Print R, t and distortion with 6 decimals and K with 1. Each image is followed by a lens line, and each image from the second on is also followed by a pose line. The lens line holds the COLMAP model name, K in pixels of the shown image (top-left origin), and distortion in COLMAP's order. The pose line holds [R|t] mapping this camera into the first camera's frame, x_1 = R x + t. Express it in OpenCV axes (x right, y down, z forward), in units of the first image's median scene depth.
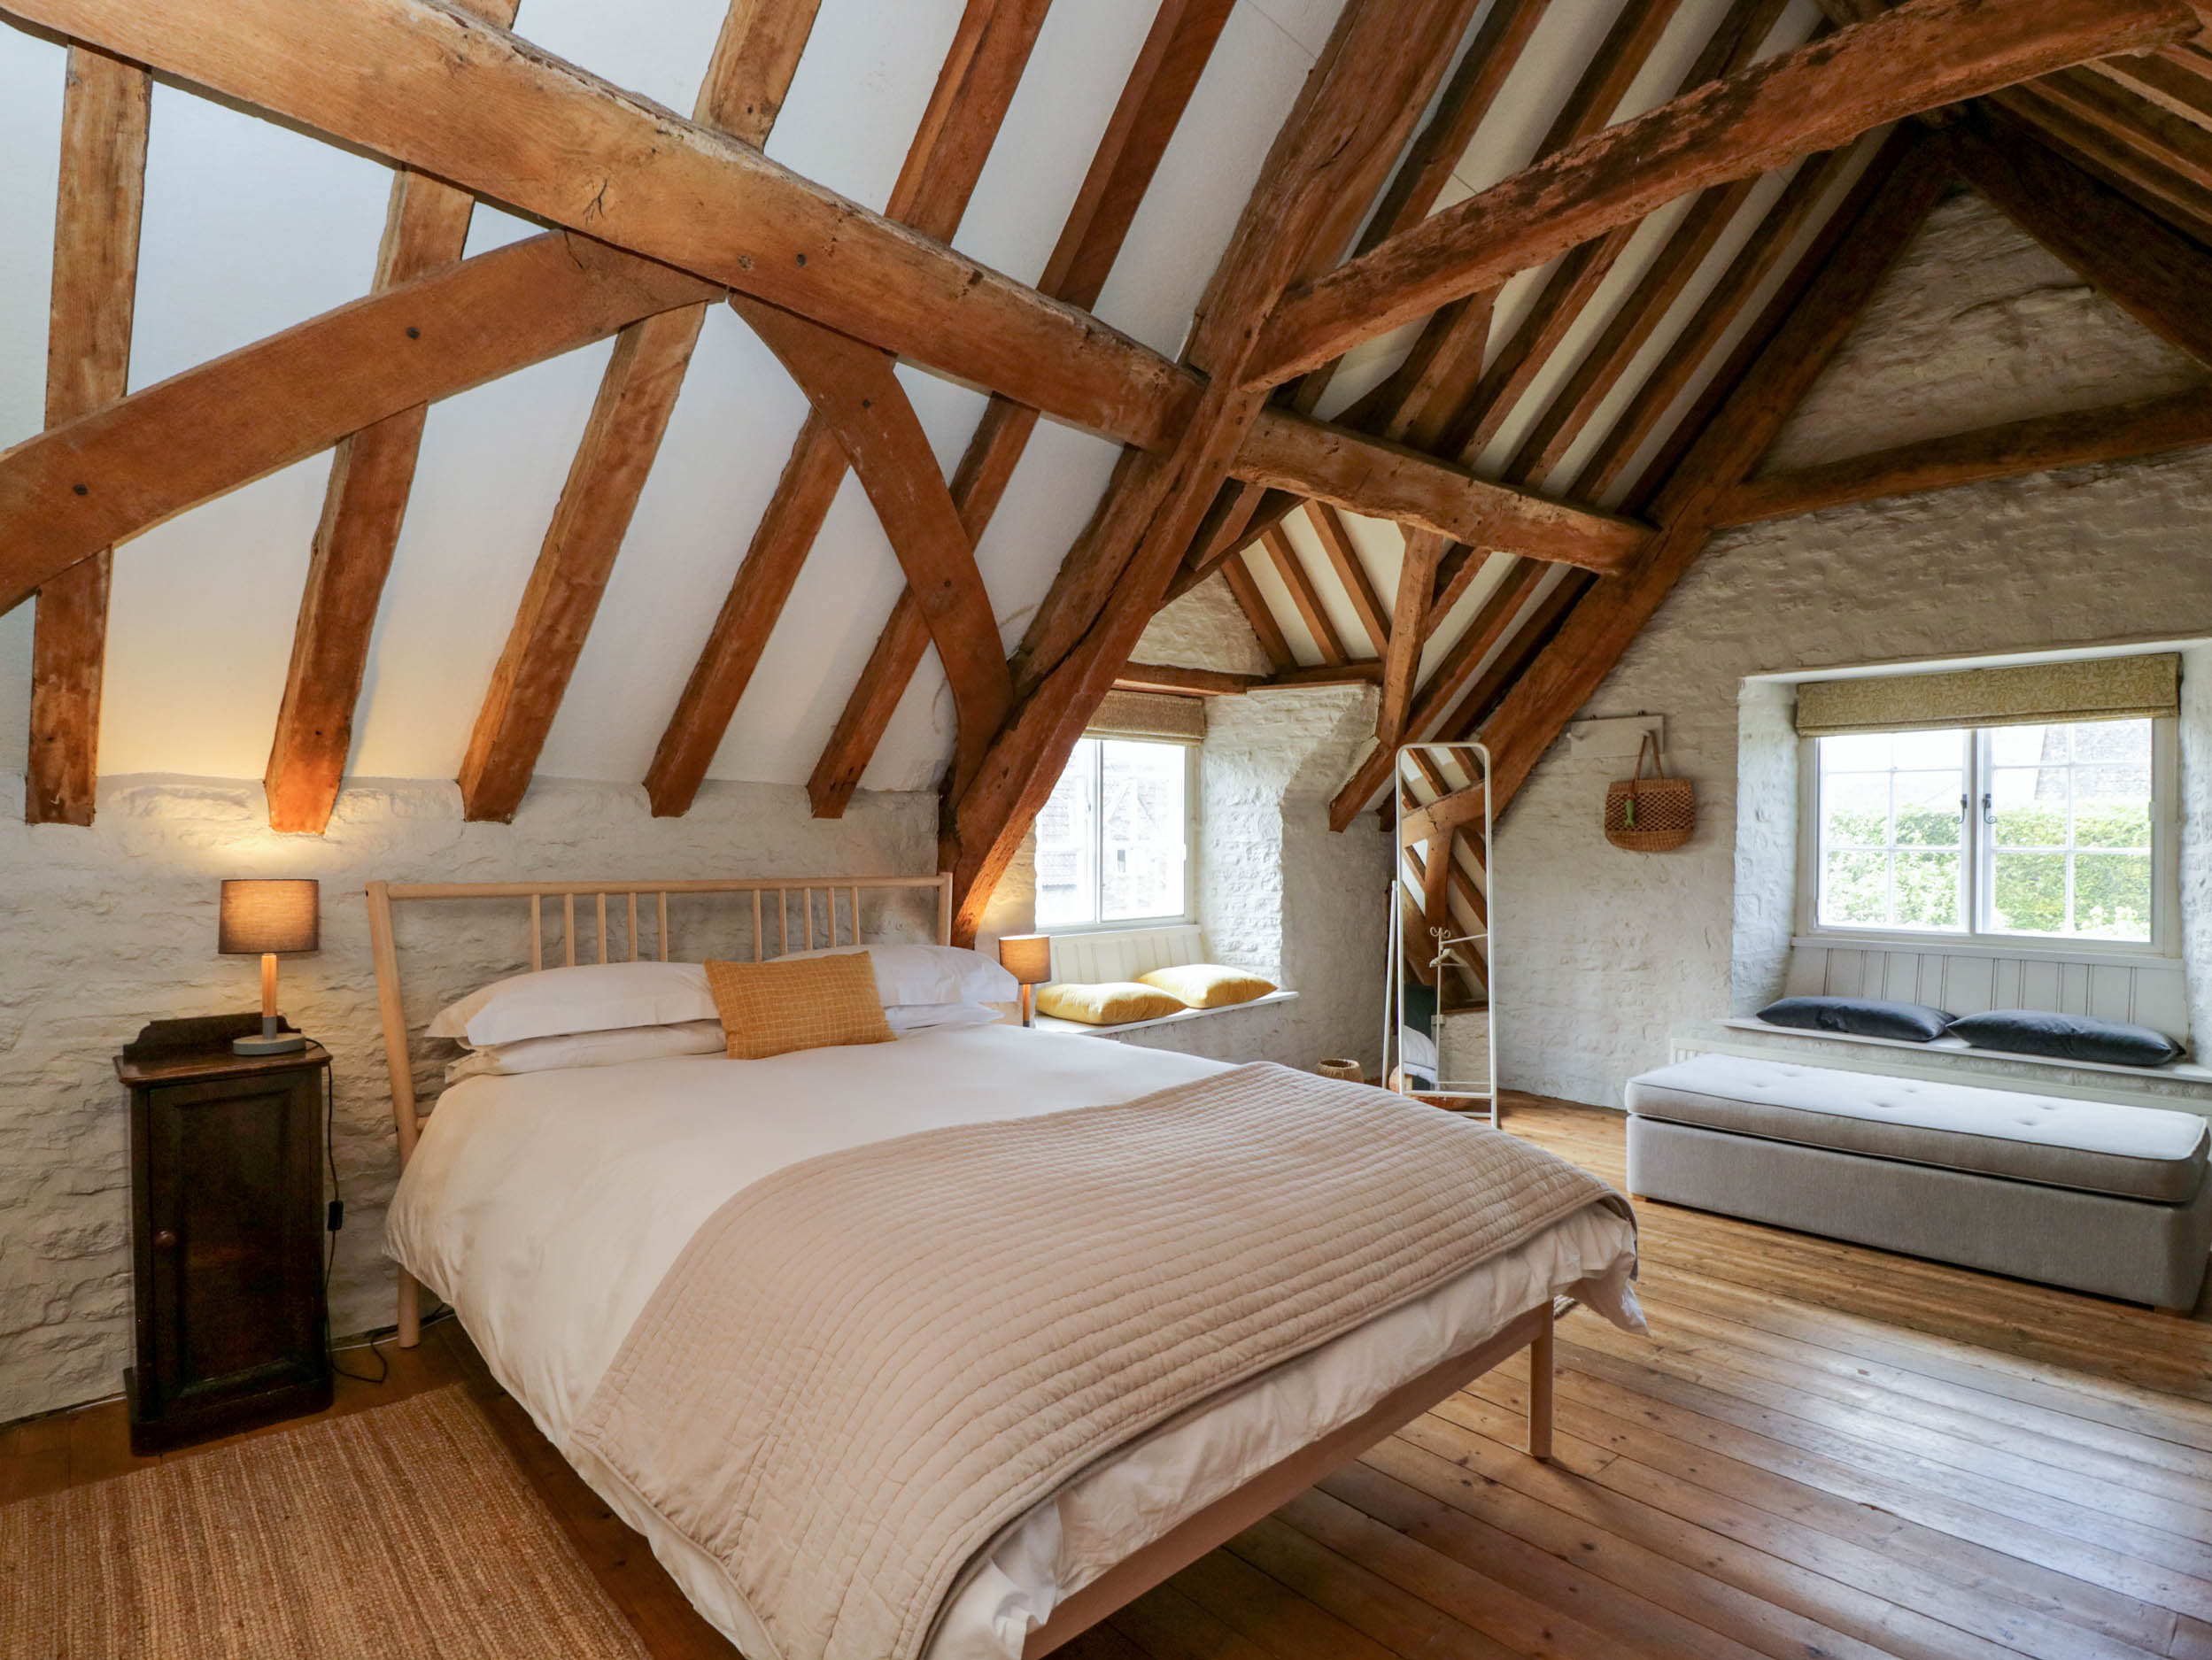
lens RADIAL K [[1161.3, 0, 1103.6], [0, 1161.3, 845.4], [0, 0, 1]] dist [0.004261, -0.013318]
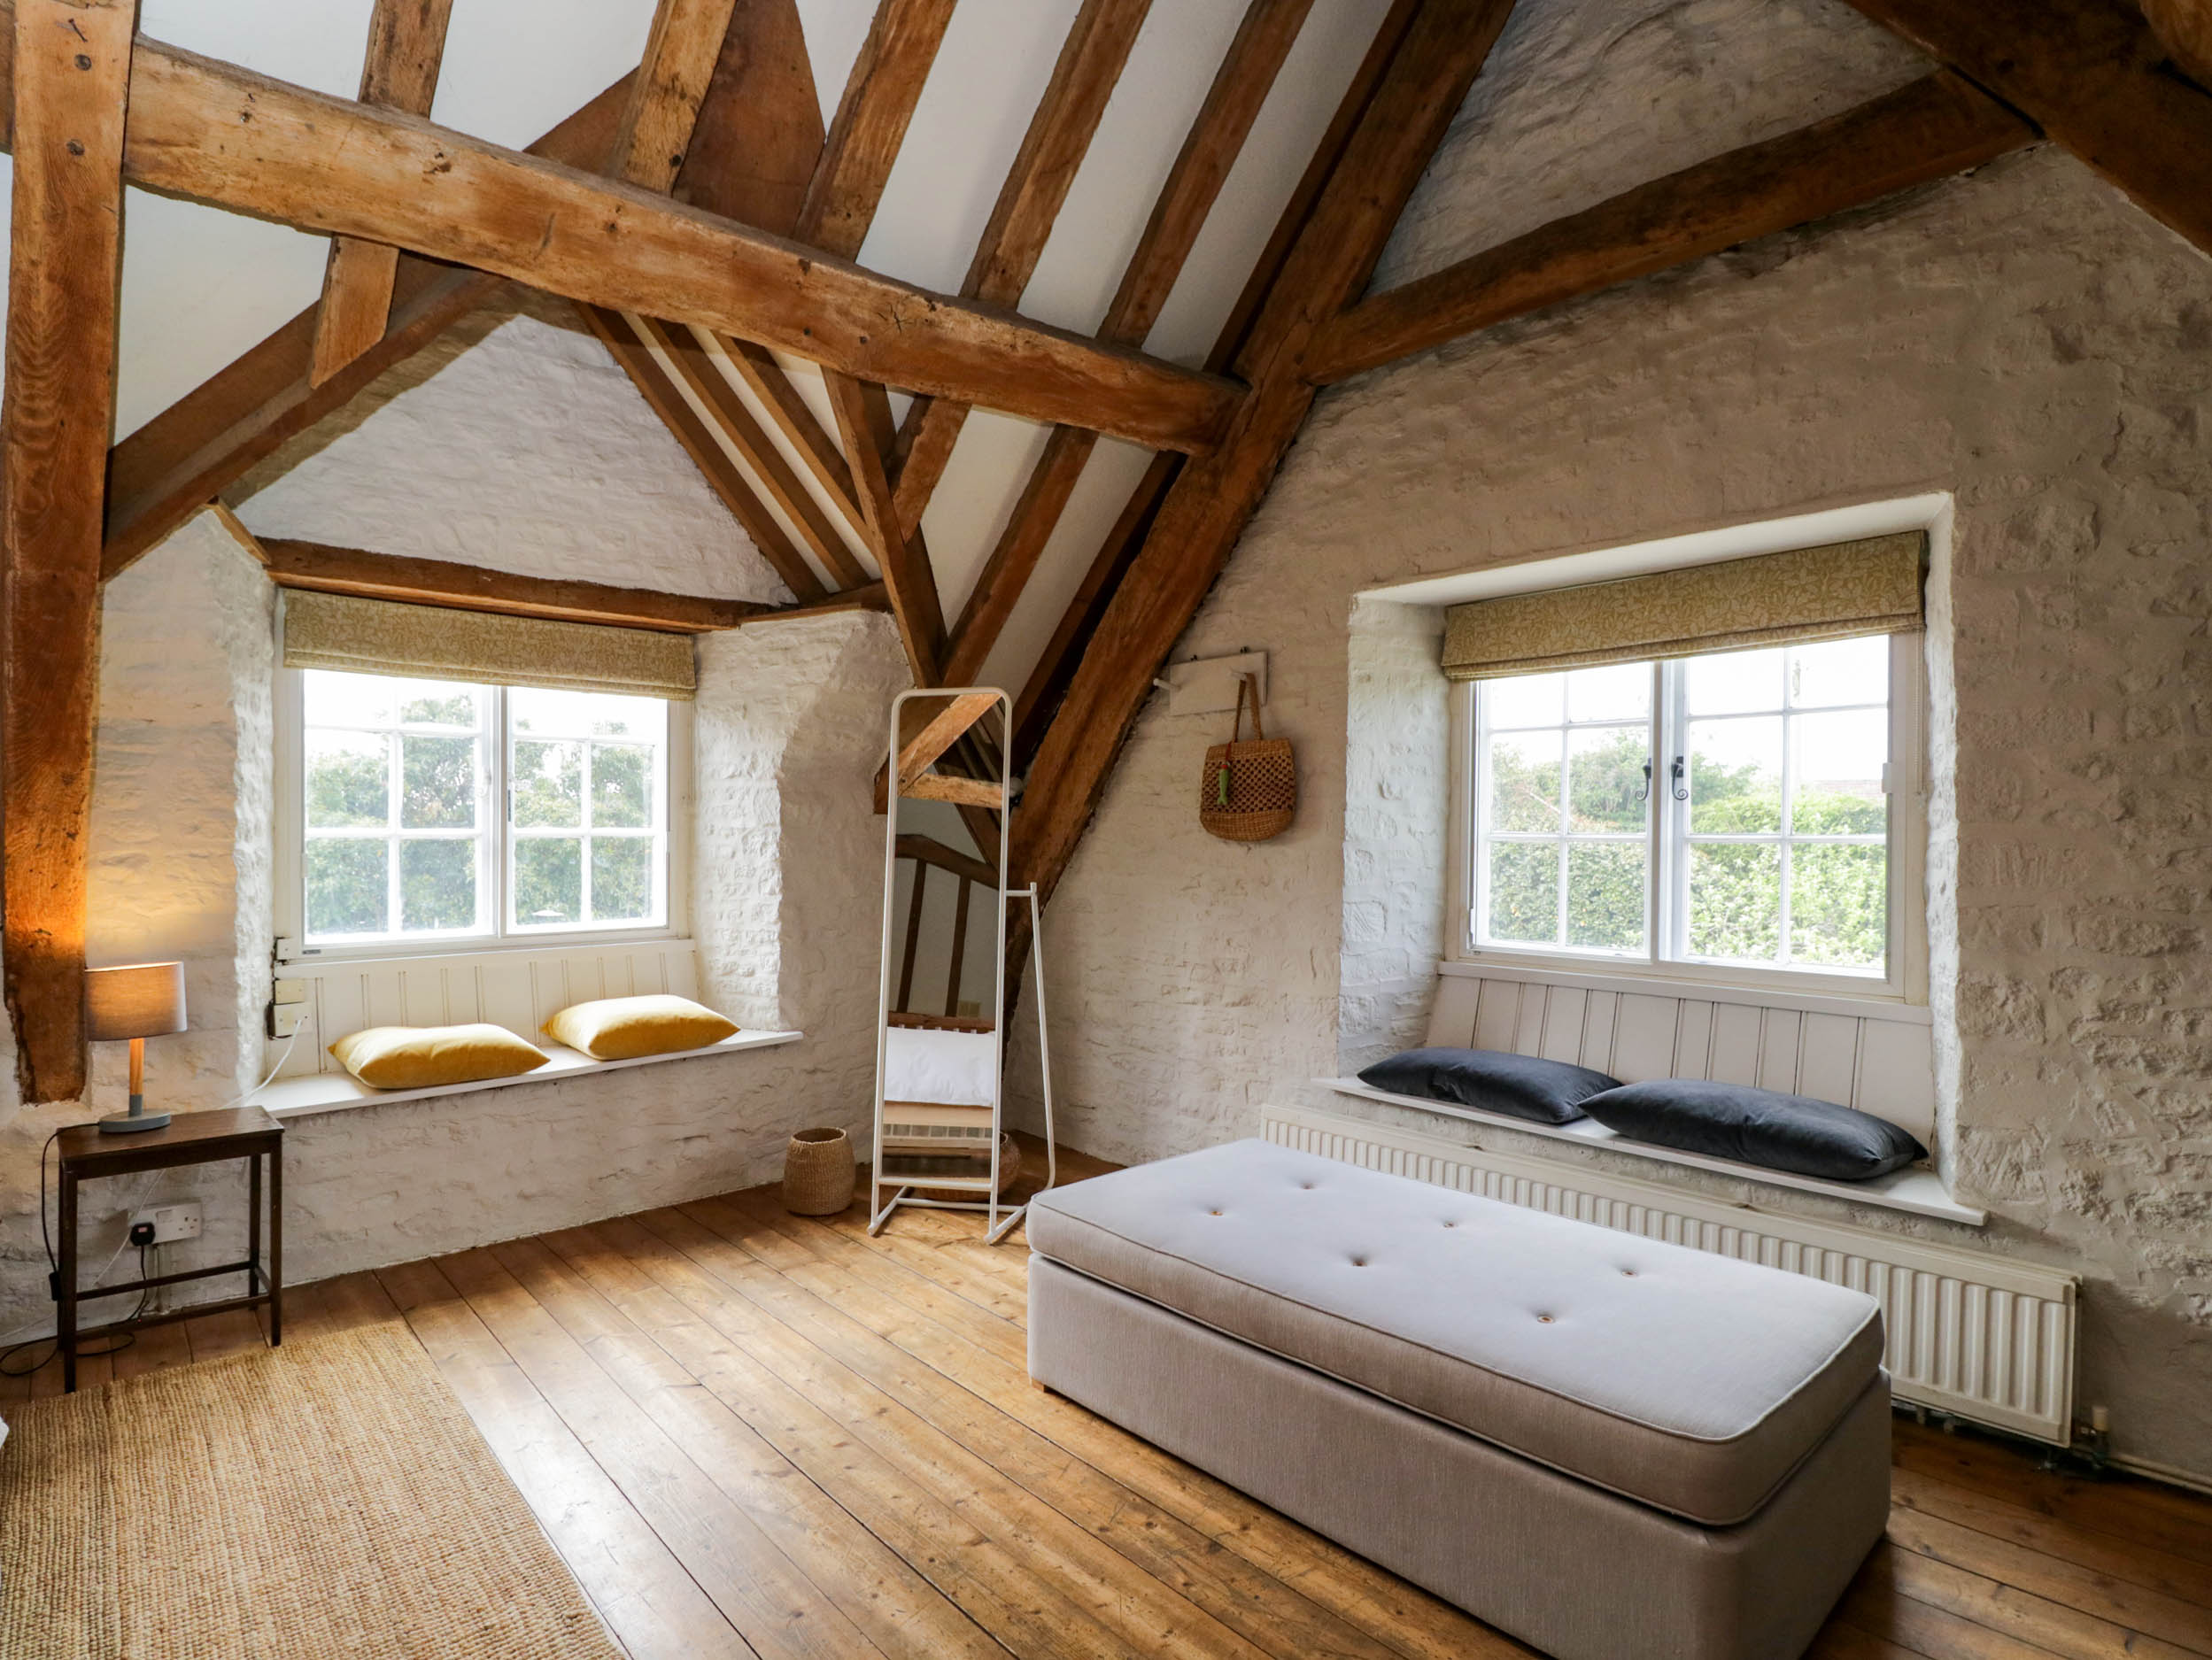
lens RADIAL K [[1161.3, 0, 1095.0], [0, 1161.3, 837.2], [0, 0, 1]] dist [0.004261, -0.013318]
pose [[0.999960, 0.002409, -0.008647, 0.413437], [-0.002457, 0.999982, -0.005525, 0.007557], [0.008634, 0.005547, 0.999947, 0.304330]]
